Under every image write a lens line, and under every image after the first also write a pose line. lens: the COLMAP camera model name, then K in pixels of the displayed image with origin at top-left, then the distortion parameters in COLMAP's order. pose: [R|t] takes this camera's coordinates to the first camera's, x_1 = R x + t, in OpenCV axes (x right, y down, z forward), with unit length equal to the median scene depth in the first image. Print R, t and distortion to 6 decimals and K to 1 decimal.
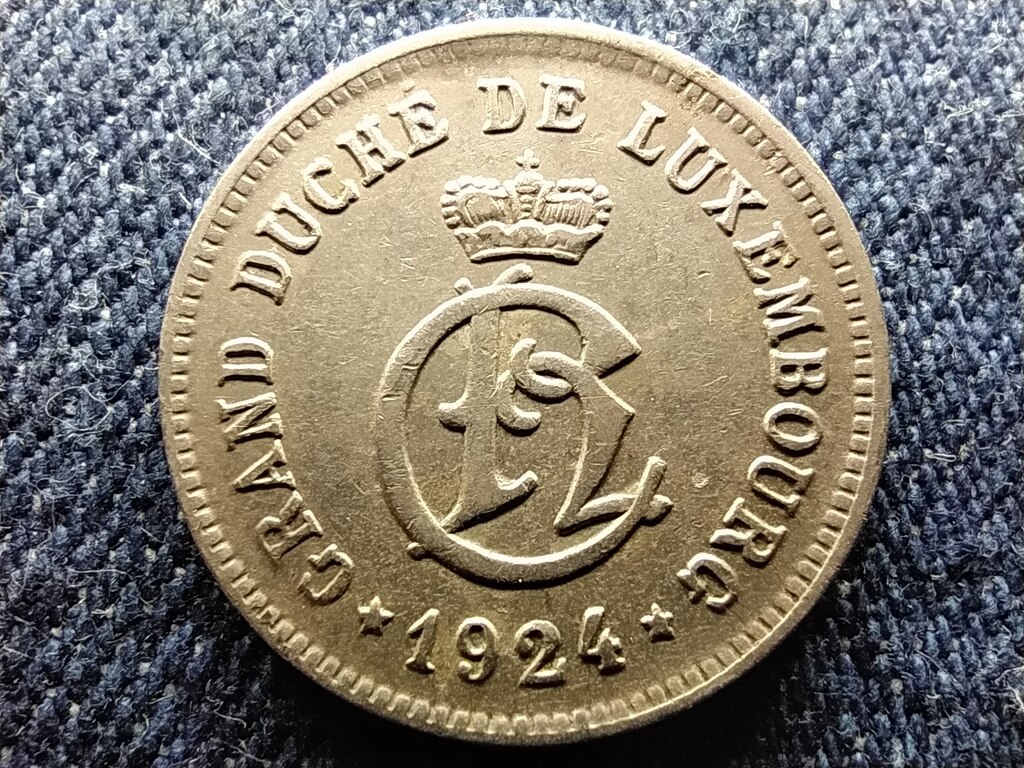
lens RADIAL K [[408.6, 0, 512.0], [0, 408.6, 384.0], [0, 0, 1]] dist [0.016182, -0.008051]
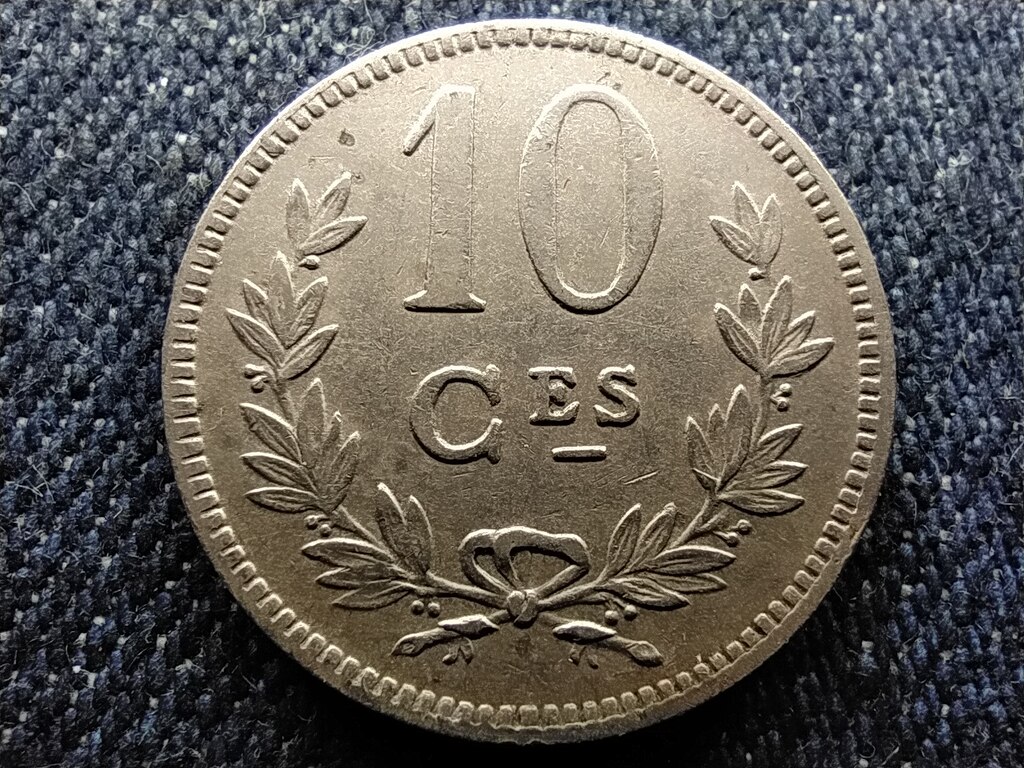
lens RADIAL K [[408.6, 0, 512.0], [0, 408.6, 384.0], [0, 0, 1]] dist [0.016182, -0.008051]
pose [[0.999248, 0.038679, -0.002550, -0.212615], [-0.038719, 0.999090, -0.017869, -1.114230], [0.001857, 0.017955, 0.999837, 0.055608]]
